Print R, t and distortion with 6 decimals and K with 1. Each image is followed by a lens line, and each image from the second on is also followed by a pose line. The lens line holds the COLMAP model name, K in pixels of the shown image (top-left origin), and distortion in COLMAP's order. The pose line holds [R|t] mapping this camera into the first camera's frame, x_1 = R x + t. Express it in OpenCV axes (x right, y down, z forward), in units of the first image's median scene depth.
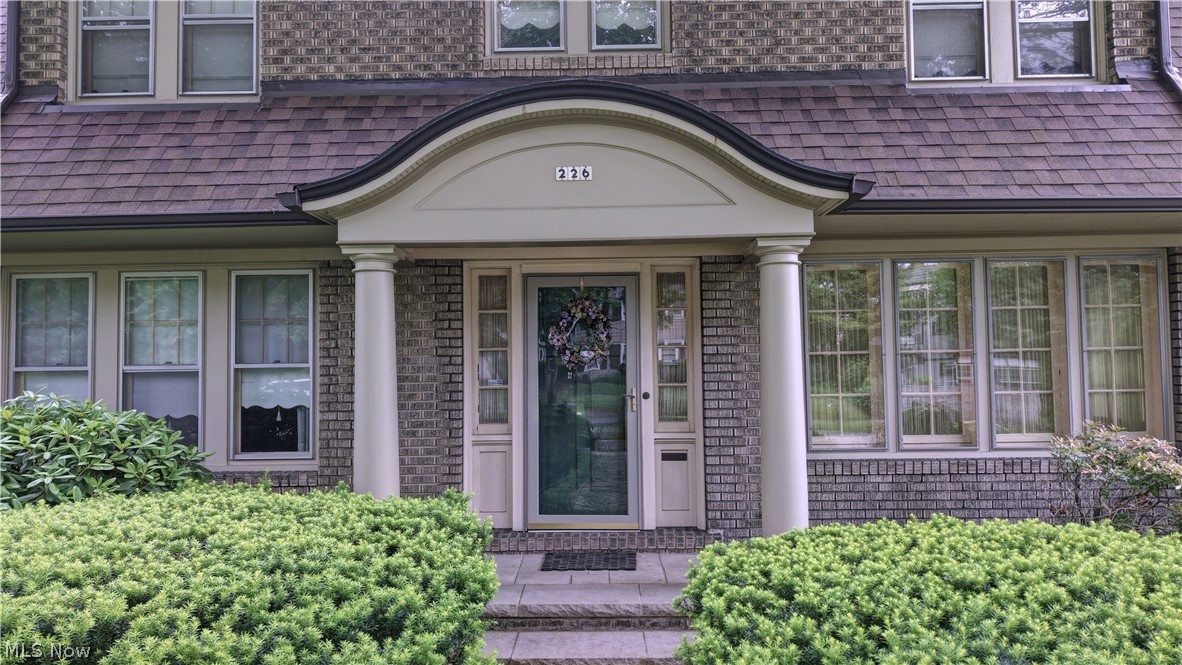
lens RADIAL K [[824.4, 0, 591.0], [0, 824.4, 332.5], [0, 0, 1]] dist [0.002580, 0.004437]
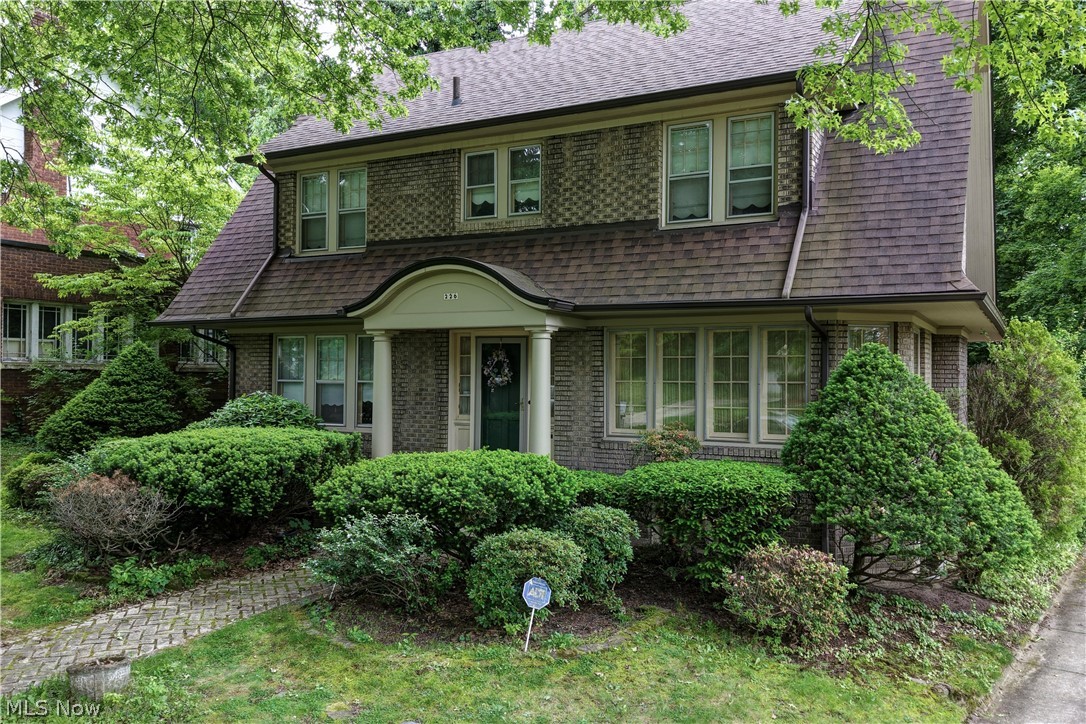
lens RADIAL K [[888.2, 0, 543.0], [0, 888.2, 362.0], [0, 0, 1]] dist [0.120303, -0.326250]
pose [[0.885324, 0.011915, -0.464821, 1.031333], [0.000491, 0.999647, 0.026560, -0.068037], [0.464974, -0.023742, 0.885006, -0.767603]]
